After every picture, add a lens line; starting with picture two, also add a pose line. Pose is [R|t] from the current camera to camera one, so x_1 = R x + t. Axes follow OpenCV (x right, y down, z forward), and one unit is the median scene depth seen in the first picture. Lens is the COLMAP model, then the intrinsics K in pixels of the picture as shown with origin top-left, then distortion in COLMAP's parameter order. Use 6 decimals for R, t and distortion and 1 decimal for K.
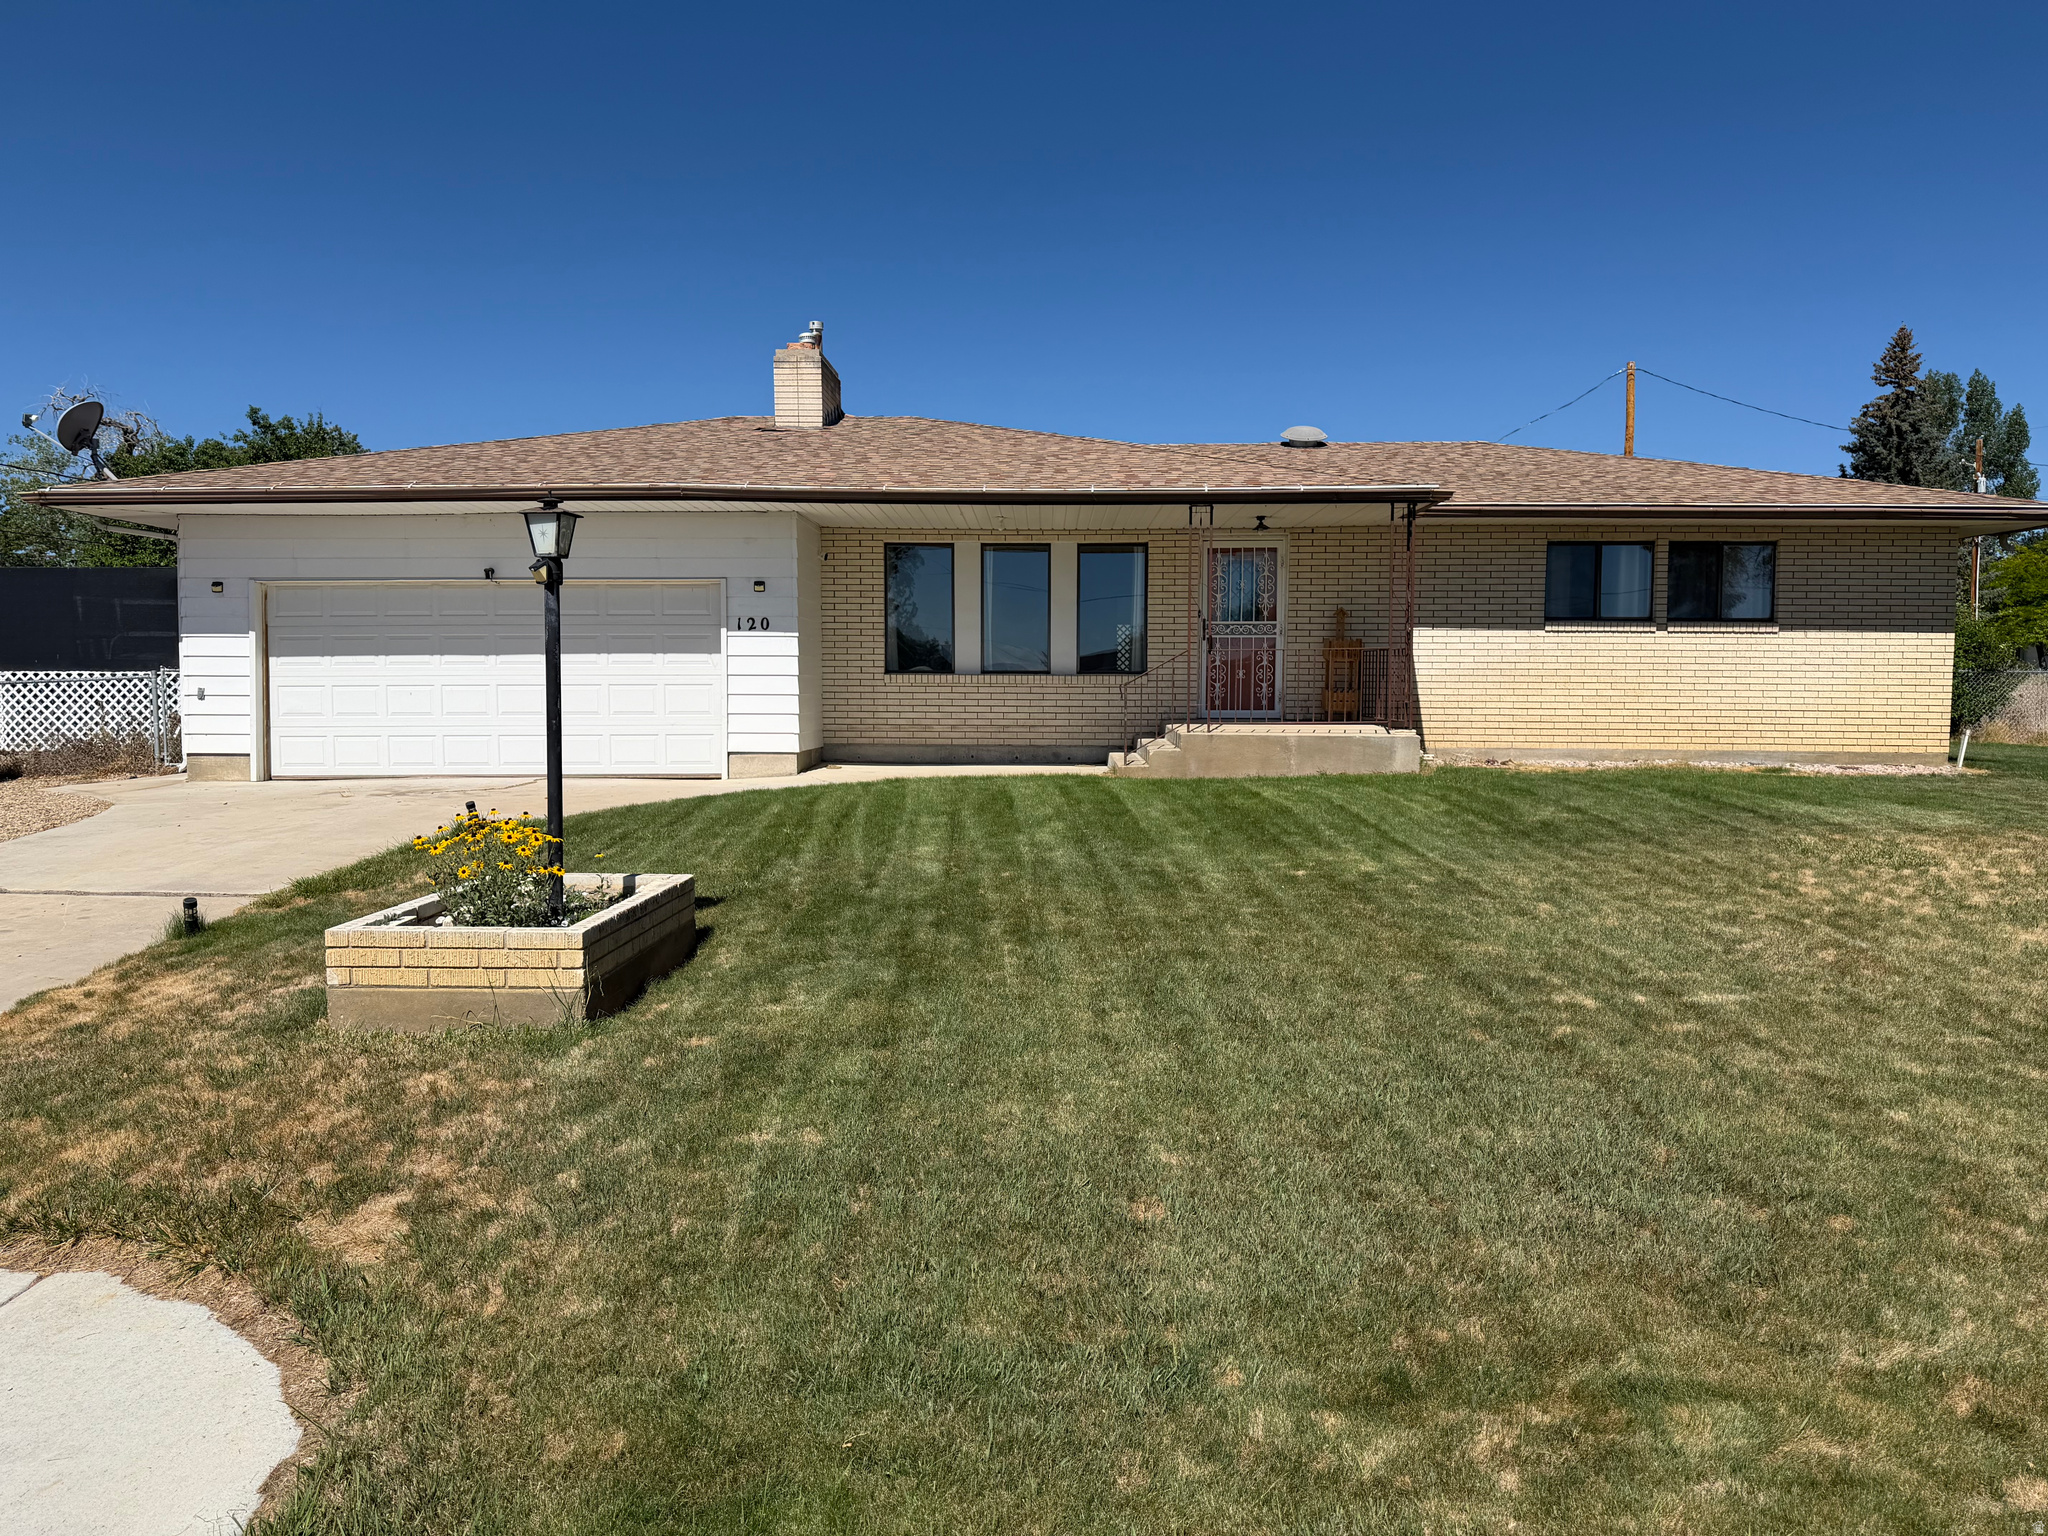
lens RADIAL K [[1447.2, 0, 1024.0], [0, 1447.2, 768.0], [0, 0, 1]] dist [0.021777, -0.061298]
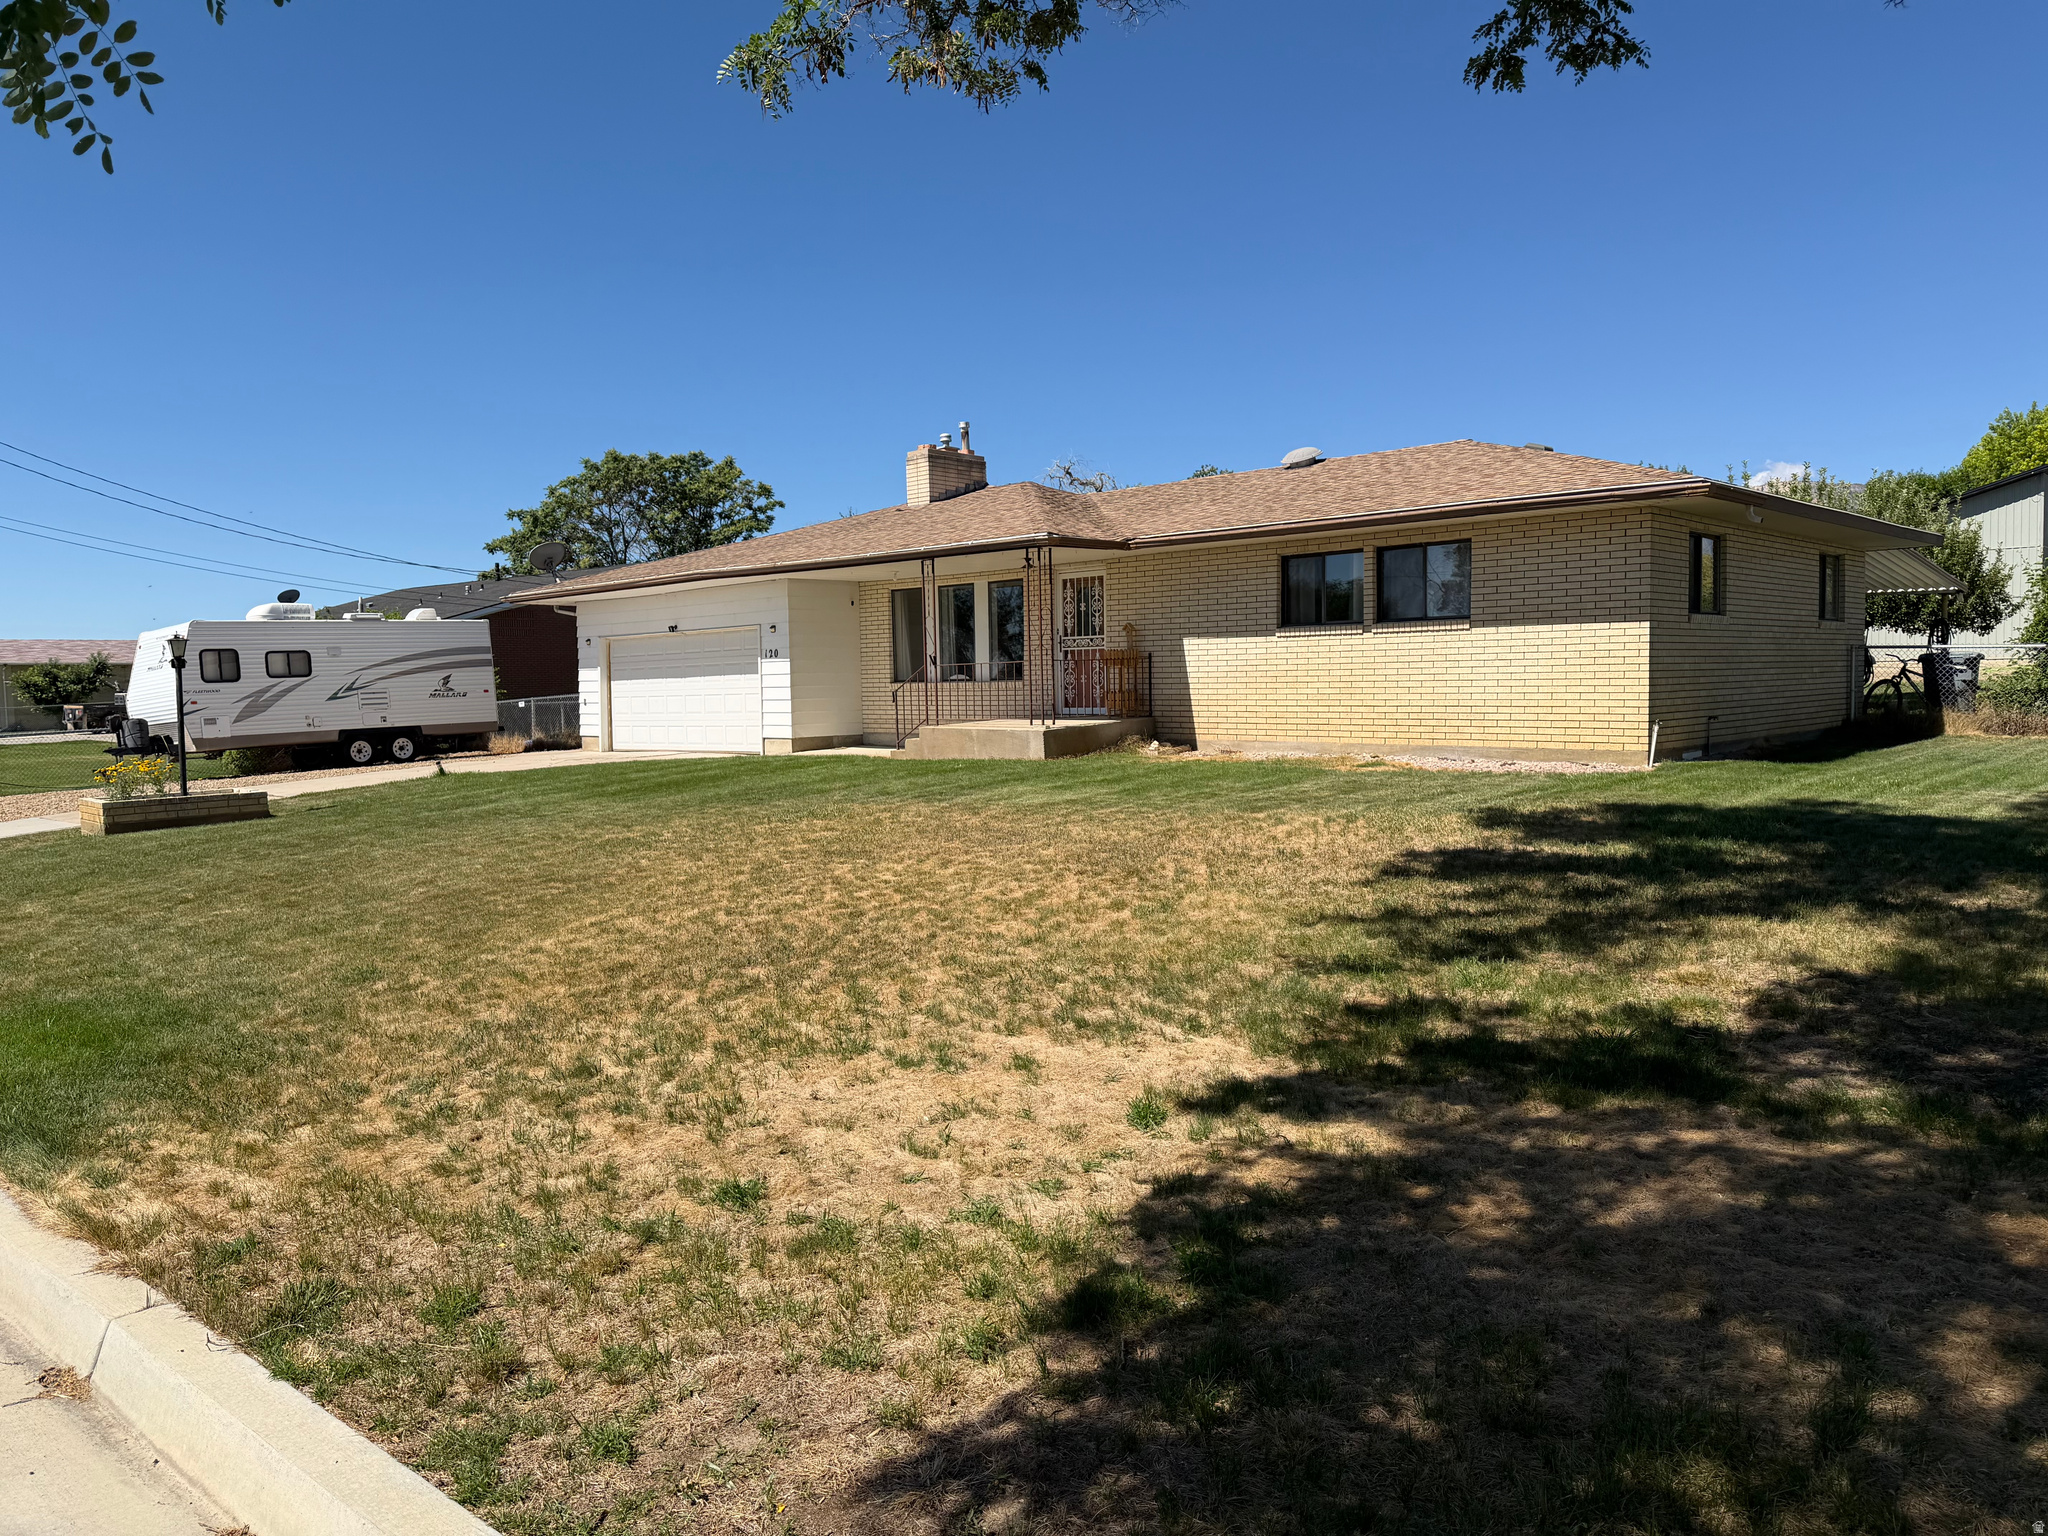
lens RADIAL K [[1435.2, 0, 1024.0], [0, 1435.2, 768.0], [0, 0, 1]] dist [0.042687, -0.056758]
pose [[0.741935, 0.023223, -0.670070, 0.964500], [-0.017882, 0.999730, 0.014848, -0.006135], [0.670233, 0.000966, 0.742150, 0.047670]]
